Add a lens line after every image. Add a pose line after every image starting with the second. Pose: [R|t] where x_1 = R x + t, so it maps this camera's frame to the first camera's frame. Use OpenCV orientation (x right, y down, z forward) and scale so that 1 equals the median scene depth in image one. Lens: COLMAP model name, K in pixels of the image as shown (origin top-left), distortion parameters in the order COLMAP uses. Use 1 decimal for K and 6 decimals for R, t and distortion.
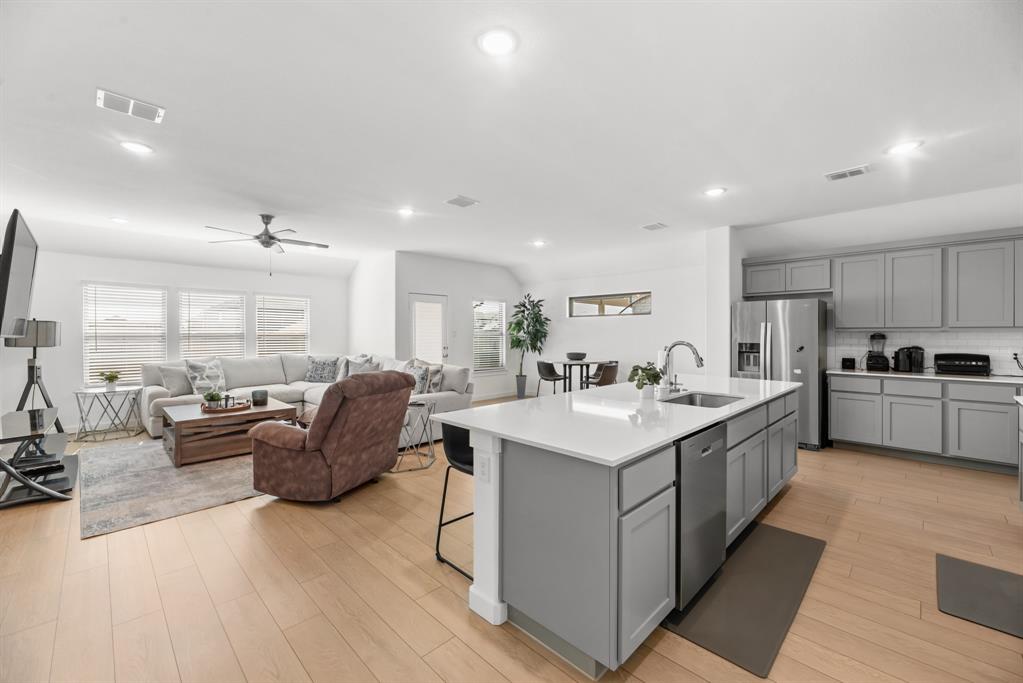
lens RADIAL K [[414.2, 0, 512.9], [0, 414.2, 334.7], [0, 0, 1]] dist [0.003718, -0.001129]
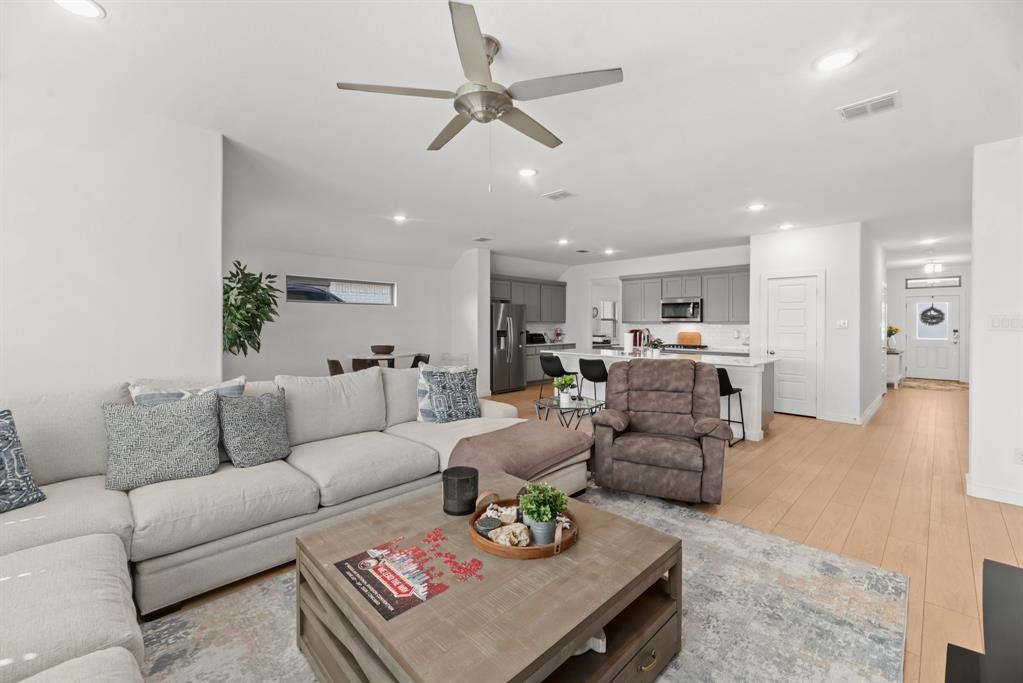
lens RADIAL K [[414.2, 0, 521.8], [0, 414.2, 328.2], [0, 0, 1]] dist [0.003718, -0.001129]
pose [[0.009466, -0.010517, 0.999900, -0.967532], [0.001297, 0.999944, 0.010505, -0.003730], [-0.999954, 0.001198, 0.009479, 0.912811]]
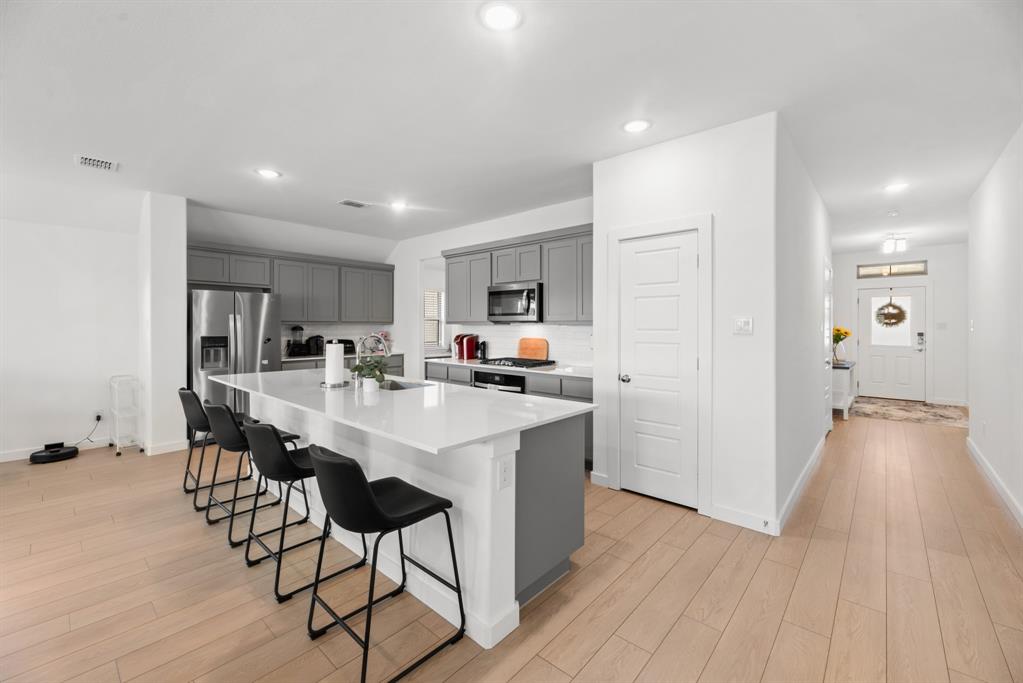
lens RADIAL K [[414.2, 0, 520.0], [0, 414.2, 329.9], [0, 0, 1]] dist [0.003718, -0.001129]
pose [[-0.060103, -0.009512, 0.998147, -0.373275], [0.002717, 0.999949, 0.009693, -0.001054], [-0.998188, 0.003295, -0.060074, 0.388930]]
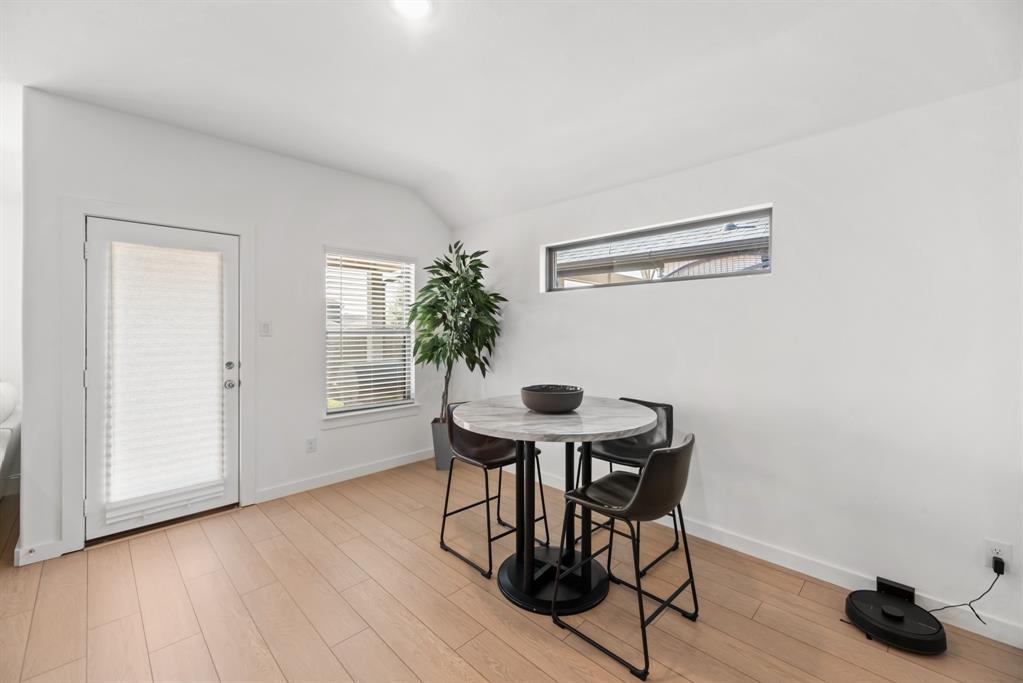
lens RADIAL K [[414.2, 0, 505.3], [0, 414.2, 326.9], [0, 0, 1]] dist [0.003718, -0.001129]
pose [[0.999827, 0.001603, -0.018519, 0.161605], [-0.001703, 0.999984, -0.005364, -0.004678], [0.018510, 0.005395, 0.999814, 0.901337]]
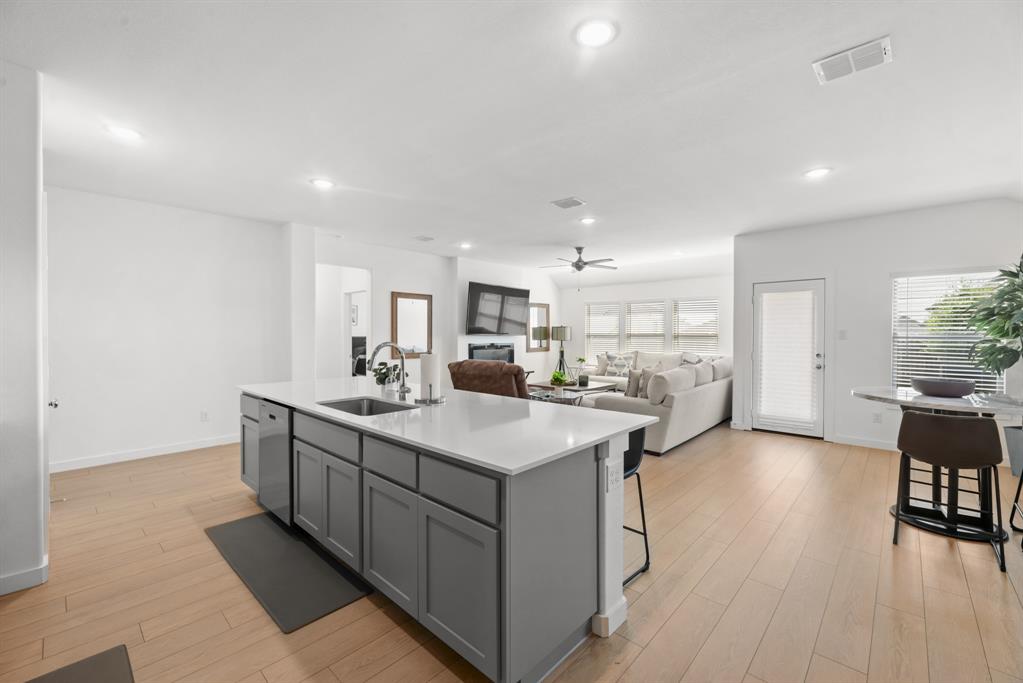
lens RADIAL K [[427.2, 0, 515.8], [0, 427.2, 336.2], [0, 0, 1]] dist [-0.000849, -0.000451]
pose [[0.024282, 0.007074, -0.999680, 0.779415], [-0.005378, 0.999961, 0.006946, -0.002860], [0.999691, 0.005208, 0.024320, 0.724539]]
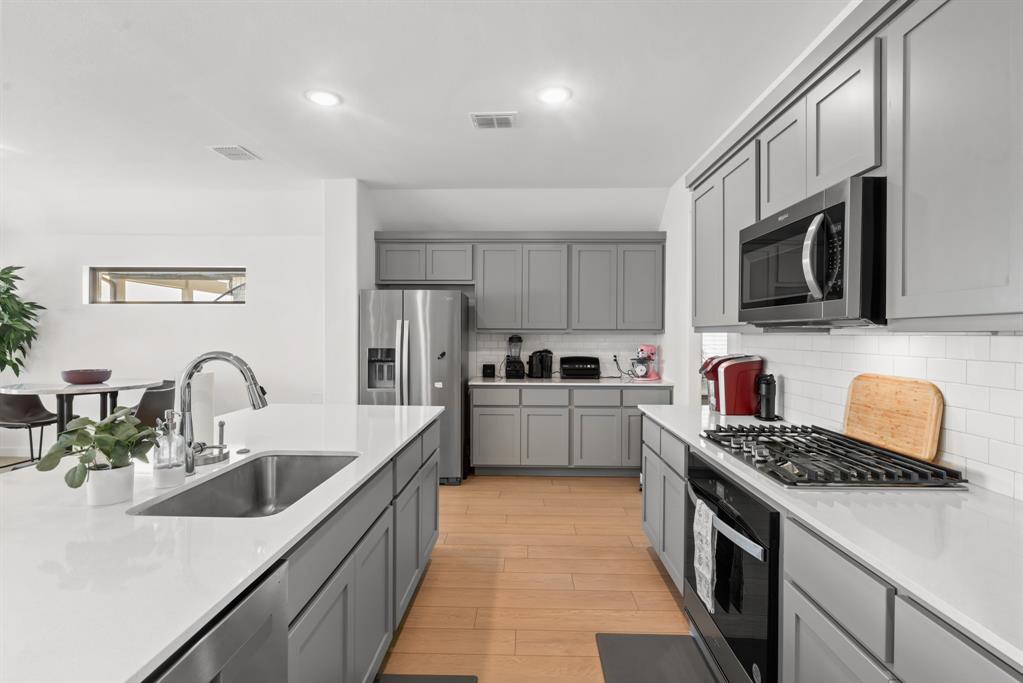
lens RADIAL K [[496.6, 0, 514.9], [0, 496.6, 339.4], [0, 0, 1]] dist [0.003241, -0.000022]
pose [[0.729280, -0.002066, 0.684213, 0.153895], [-0.002353, 0.999982, 0.005527, -0.000321], [-0.684212, -0.005640, 0.729262, 0.224490]]
